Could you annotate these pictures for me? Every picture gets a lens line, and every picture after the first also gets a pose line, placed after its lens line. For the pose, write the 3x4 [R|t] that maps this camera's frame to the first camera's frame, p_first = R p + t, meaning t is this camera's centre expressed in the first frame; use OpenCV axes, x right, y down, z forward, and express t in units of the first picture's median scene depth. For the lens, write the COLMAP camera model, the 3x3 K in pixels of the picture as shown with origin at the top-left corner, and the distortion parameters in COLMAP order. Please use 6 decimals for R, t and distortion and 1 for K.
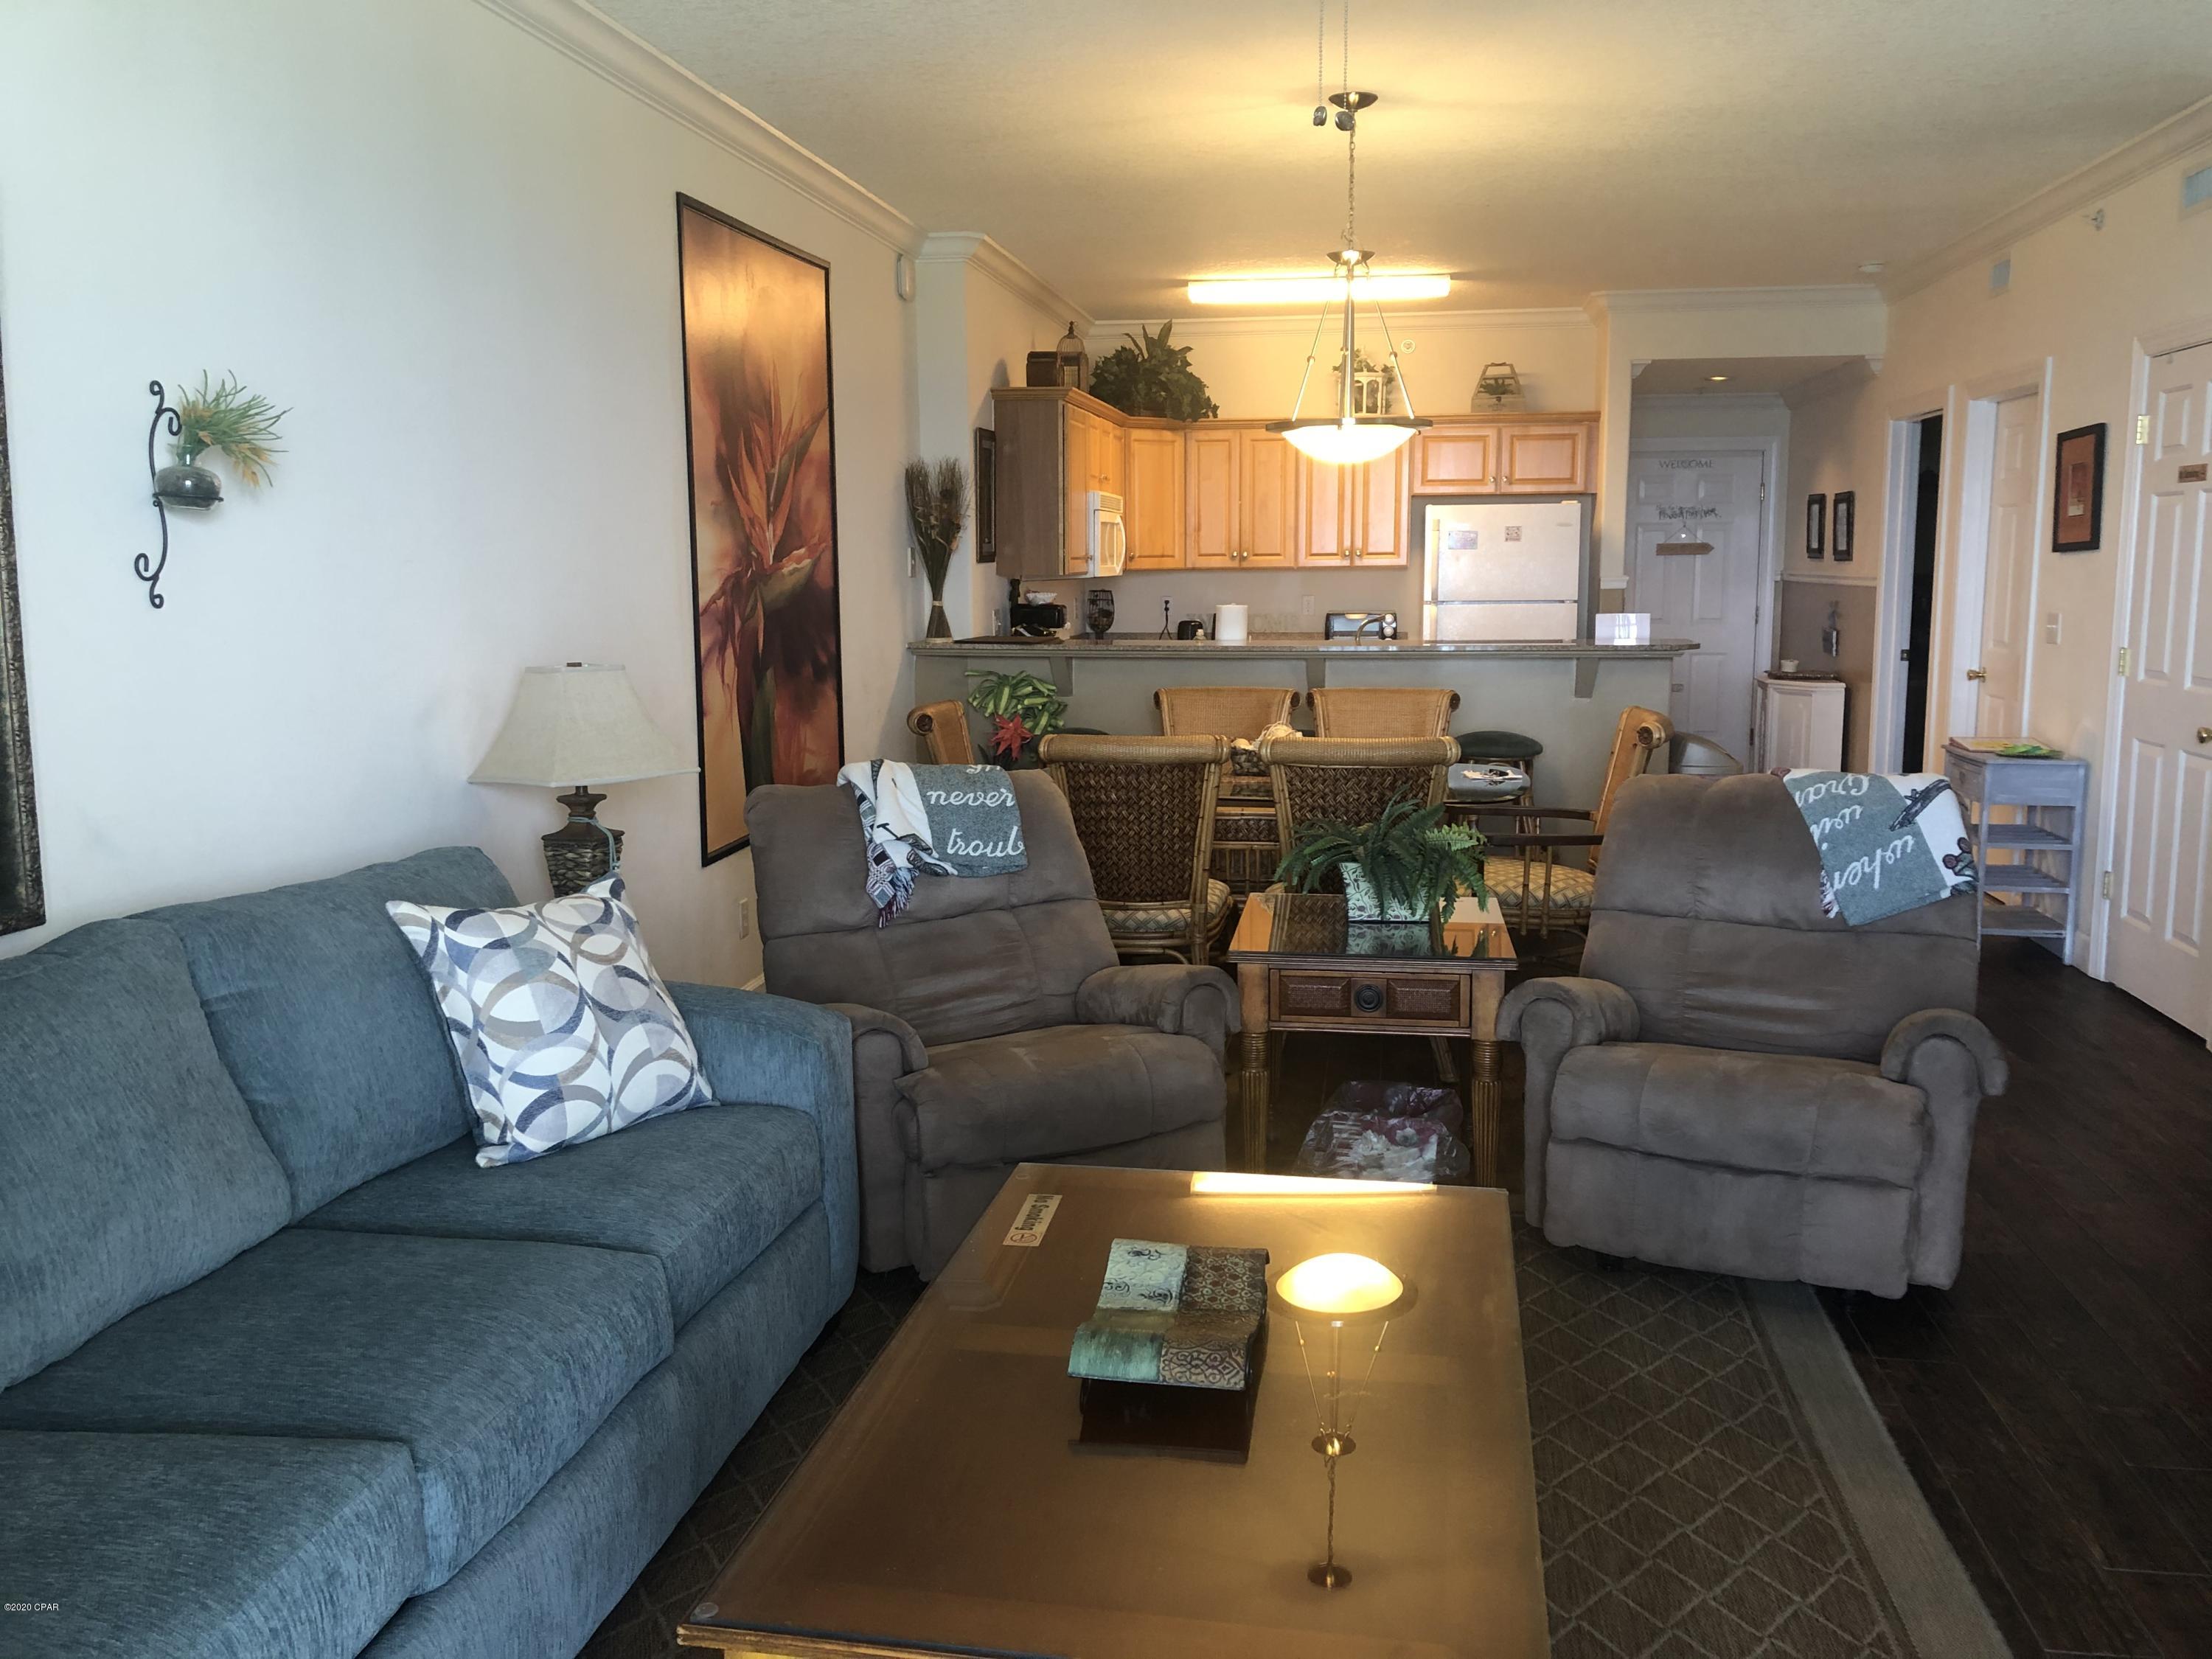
lens RADIAL K [[1825.4, 0, 1095.1], [0, 1825.4, 825.0], [0, 0, 1]] dist [0.004146, -0.041785]
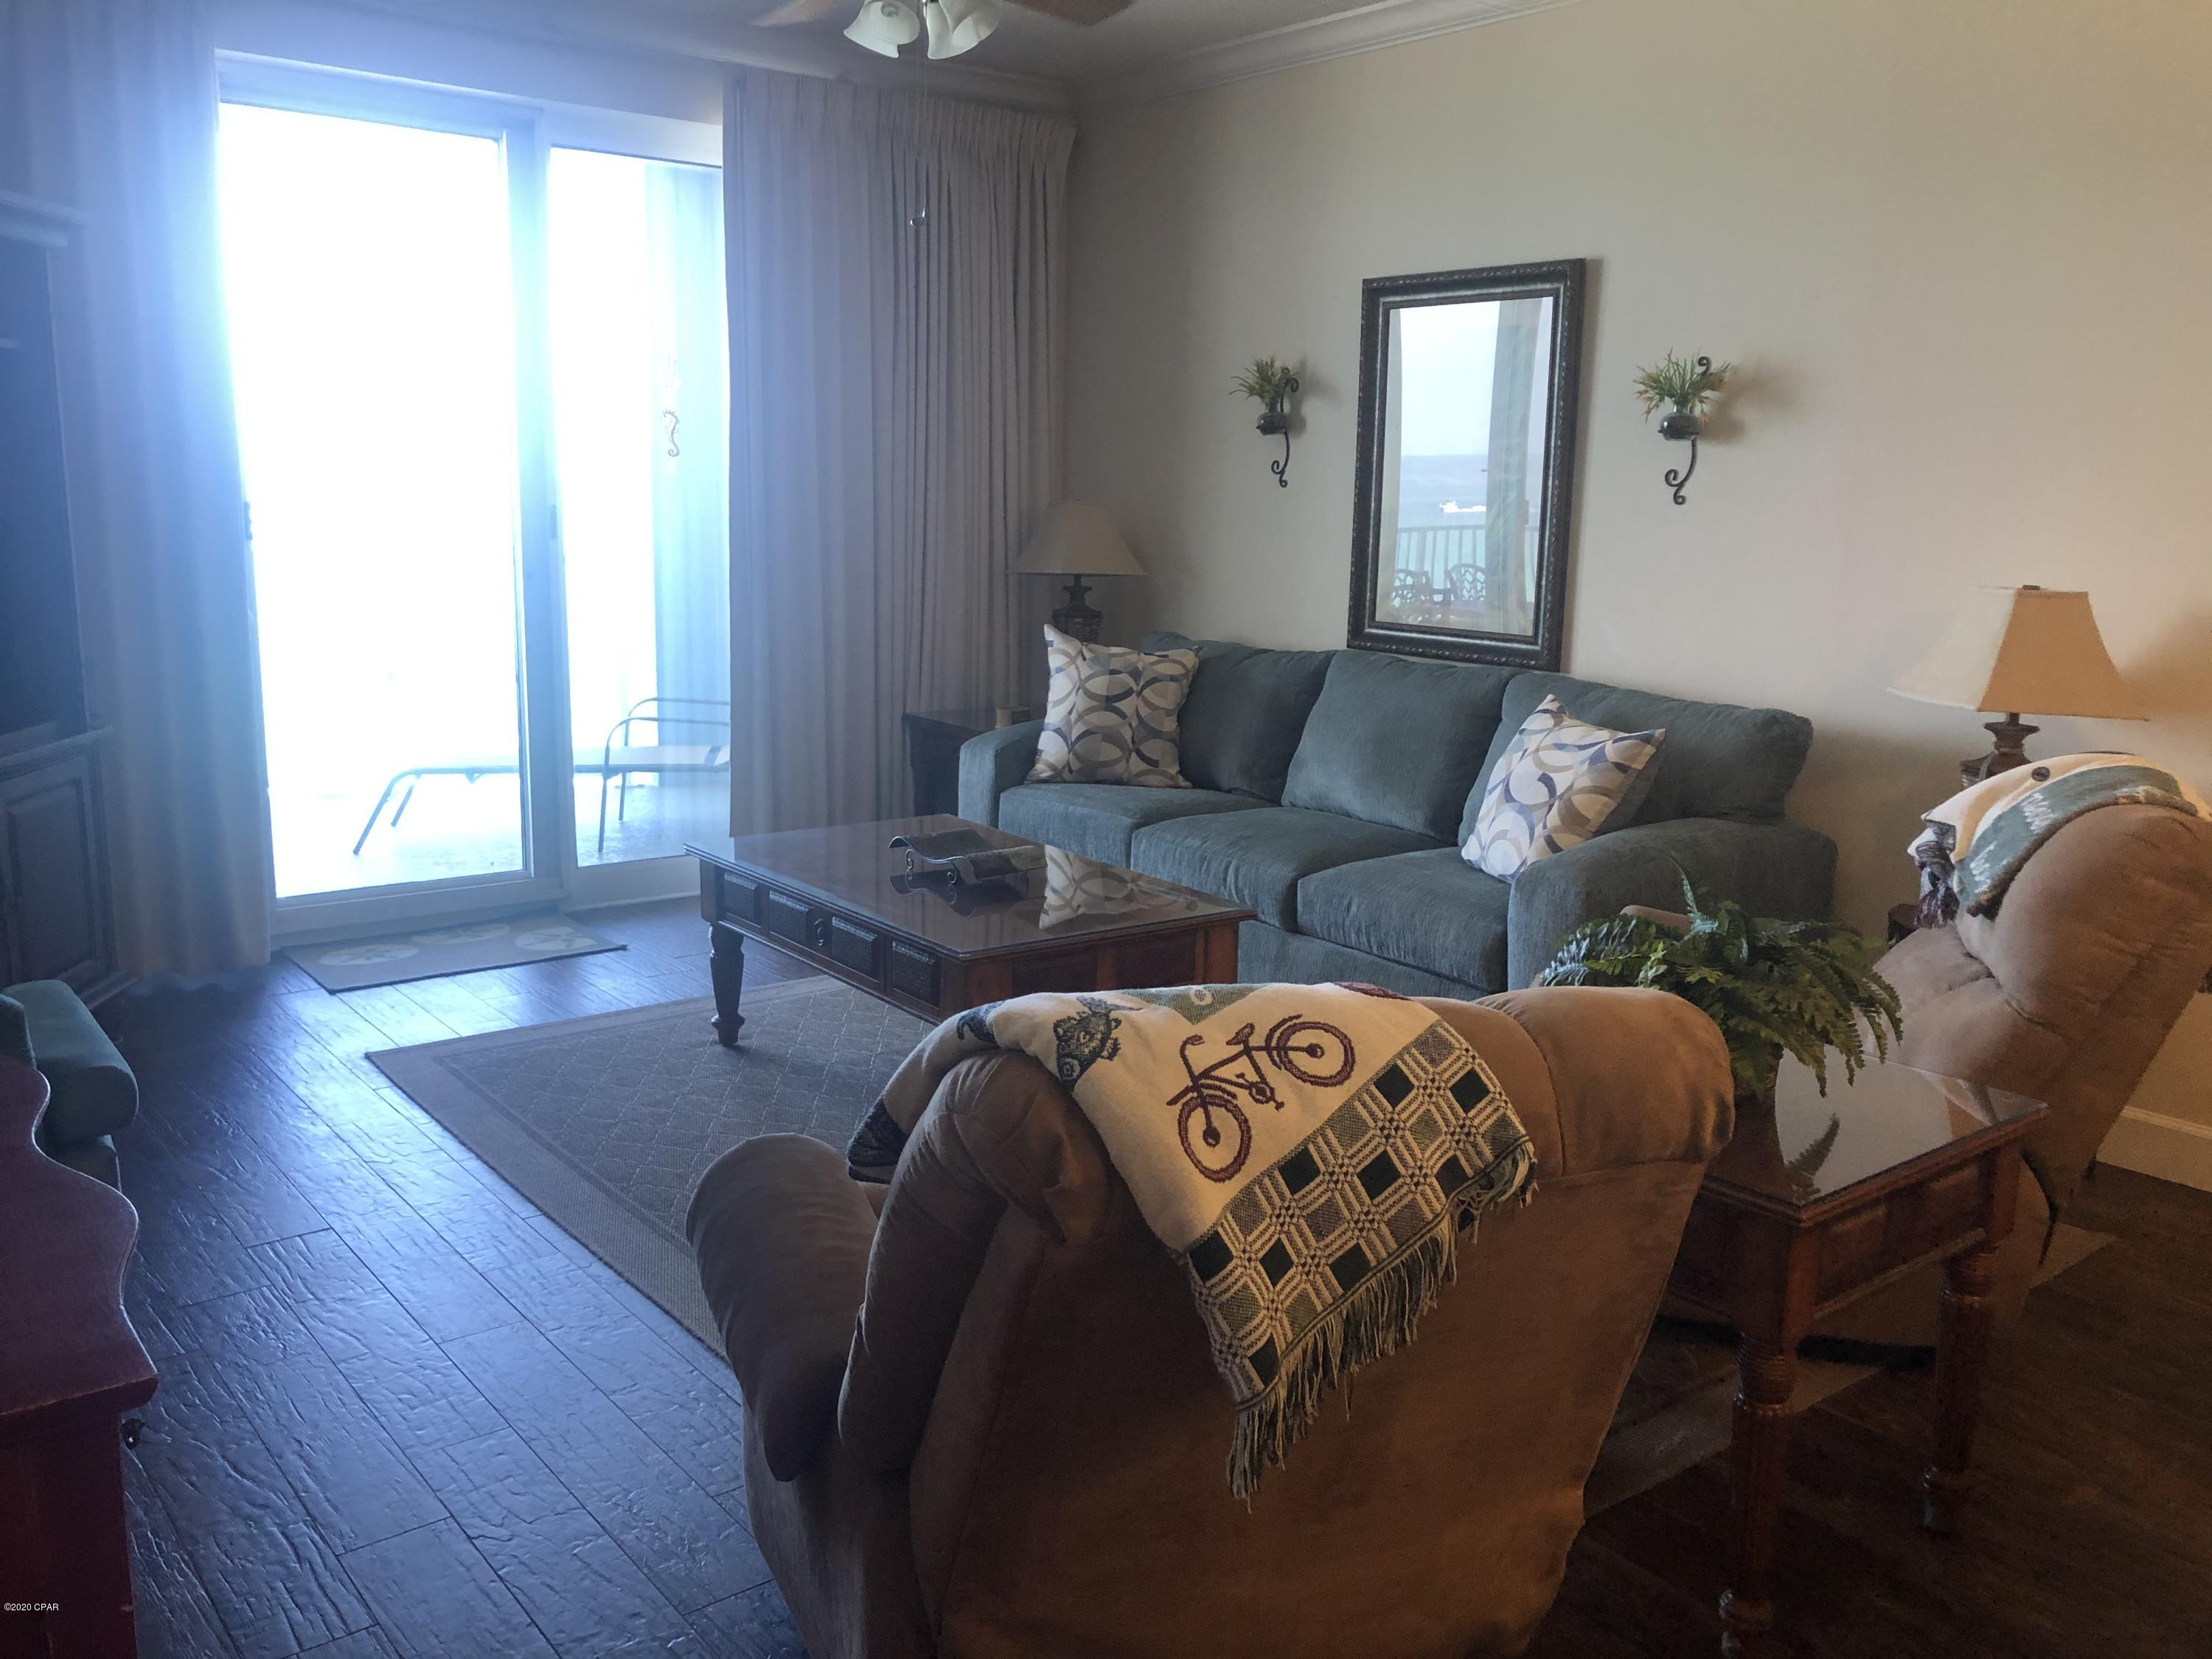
lens RADIAL K [[1756.2, 0, 1103.0], [0, 1756.2, 831.9], [0, 0, 1]] dist [0.144495, -0.502058]
pose [[-0.669388, 0.135785, -0.730399, 0.632619], [-0.122187, 0.949644, 0.288525, -0.151345], [0.732796, 0.282380, -0.619089, 1.086606]]
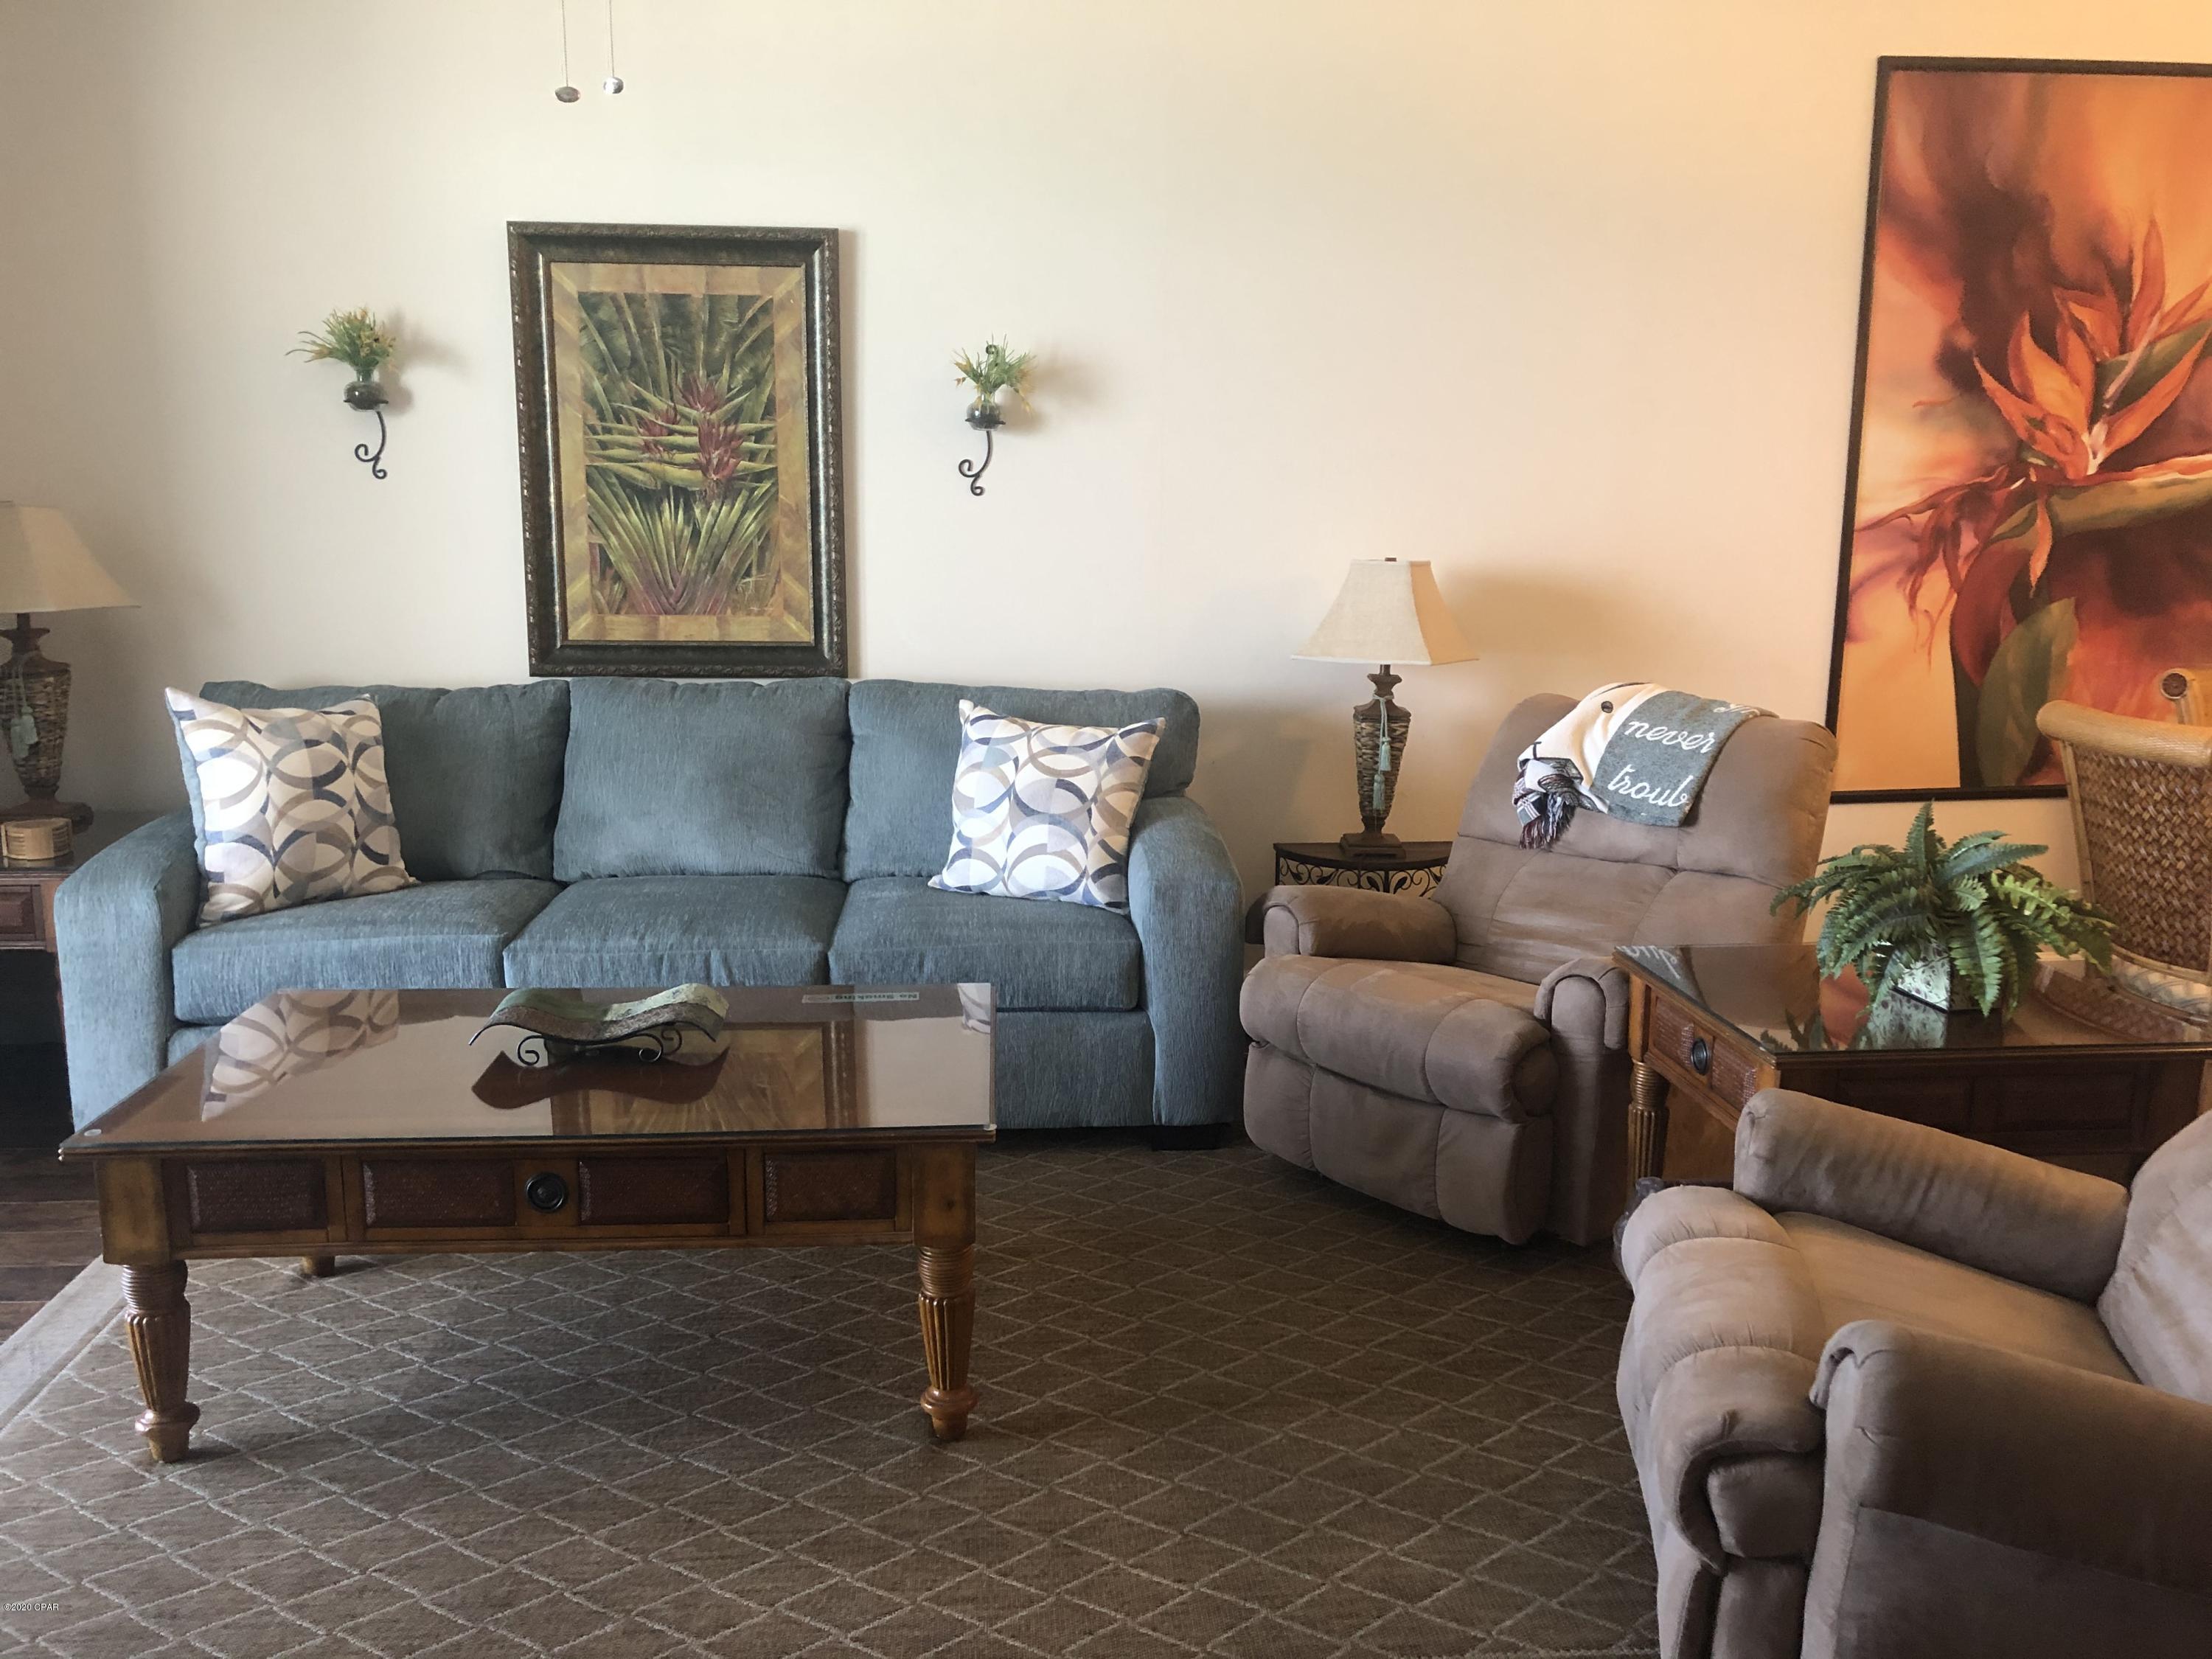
lens RADIAL K [[1794.9, 0, 1095.2], [0, 1794.9, 815.4], [0, 0, 1]] dist [0.042036, -0.038846]
pose [[0.242334, 0.184289, -0.952529, 0.661497], [-0.145996, 0.977541, 0.151985, -0.065419], [0.959145, 0.102234, 0.263797, 0.472393]]
